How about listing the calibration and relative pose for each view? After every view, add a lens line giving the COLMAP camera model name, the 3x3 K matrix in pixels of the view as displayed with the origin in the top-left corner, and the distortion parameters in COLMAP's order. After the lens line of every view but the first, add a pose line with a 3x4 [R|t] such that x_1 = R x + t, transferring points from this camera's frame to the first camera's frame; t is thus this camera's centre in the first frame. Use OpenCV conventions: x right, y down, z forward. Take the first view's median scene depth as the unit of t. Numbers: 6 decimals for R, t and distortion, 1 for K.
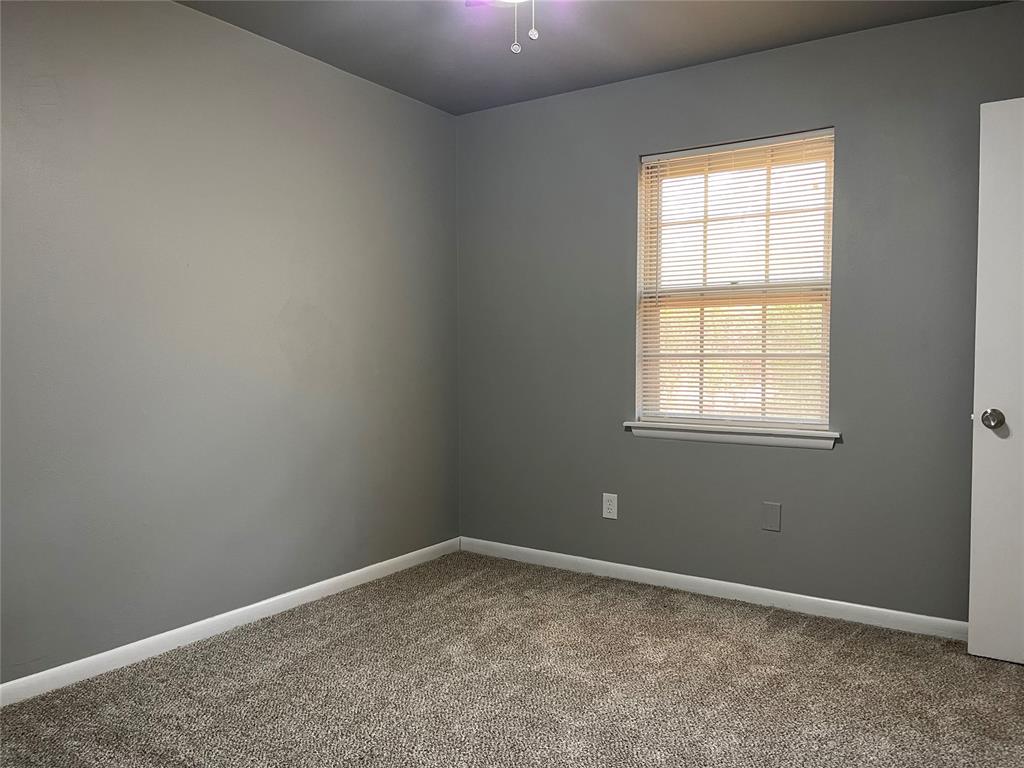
lens RADIAL K [[783.1, 0, 517.0], [0, 783.1, 377.5], [0, 0, 1]] dist [0.061494, -0.082492]
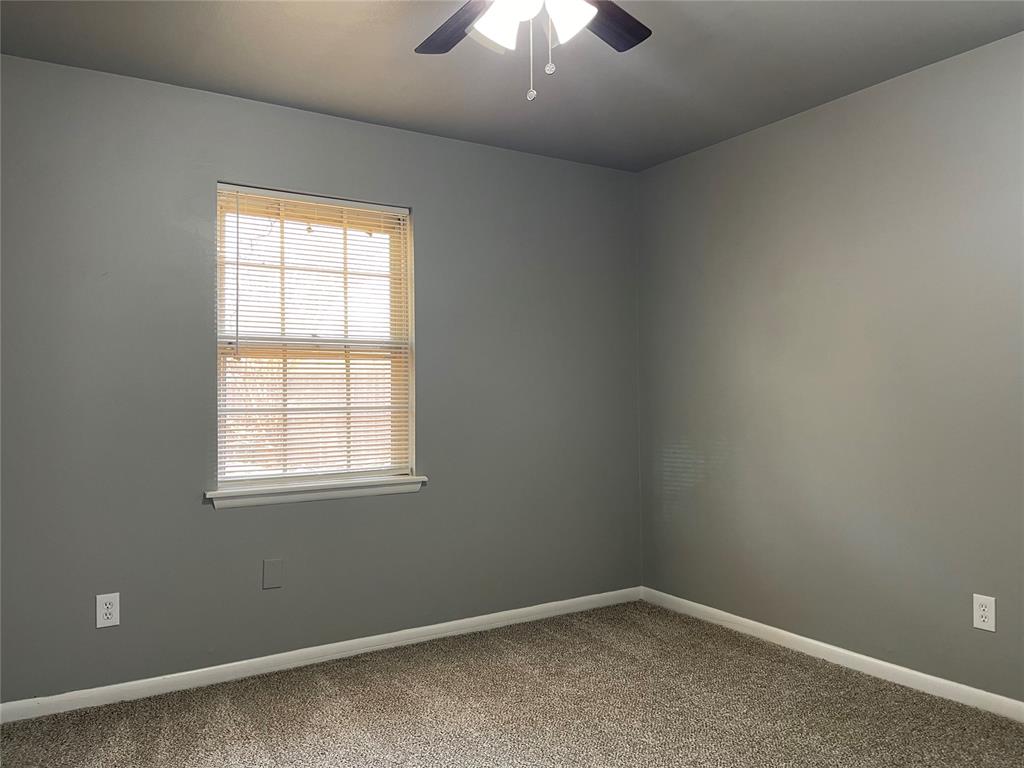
lens RADIAL K [[783.1, 0, 529.7], [0, 783.1, 376.8], [0, 0, 1]] dist [0.061494, -0.082492]
pose [[0.402556, 0.021795, 0.915136, -0.503497], [0.045073, 0.998032, -0.043597, -0.013603], [-0.914285, 0.058799, 0.400782, 0.355952]]
